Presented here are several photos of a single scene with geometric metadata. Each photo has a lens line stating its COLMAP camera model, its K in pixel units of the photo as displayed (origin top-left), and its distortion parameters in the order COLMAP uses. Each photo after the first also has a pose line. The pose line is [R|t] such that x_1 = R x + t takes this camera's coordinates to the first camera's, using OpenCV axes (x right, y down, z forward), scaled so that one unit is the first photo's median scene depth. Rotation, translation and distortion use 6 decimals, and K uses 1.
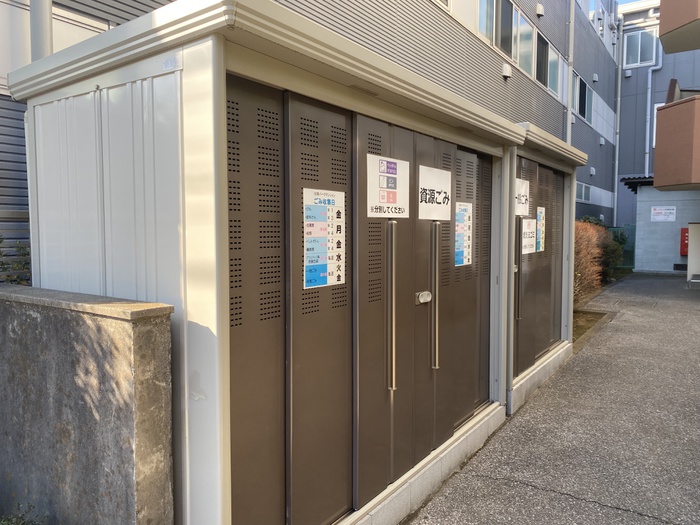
lens RADIAL K [[520.4, 0, 350.0], [0, 520.4, 262.5], [0, 0, 1]] dist [-0.002670, -0.003438]
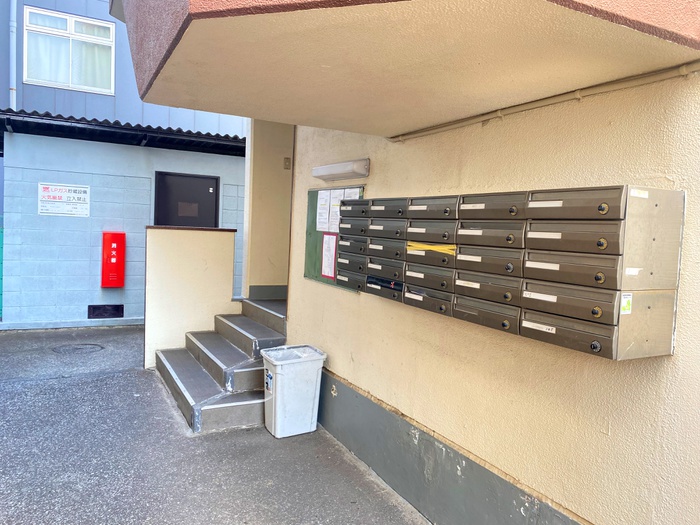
lens RADIAL K [[520.4, 0, 350.0], [0, 520.4, 262.5], [0, 0, 1]] dist [-0.002670, -0.003438]
pose [[0.441257, -0.033662, 0.896749, 0.297960], [0.012529, 0.999430, 0.031351, -0.049374], [-0.897293, -0.002599, 0.441427, 0.567389]]
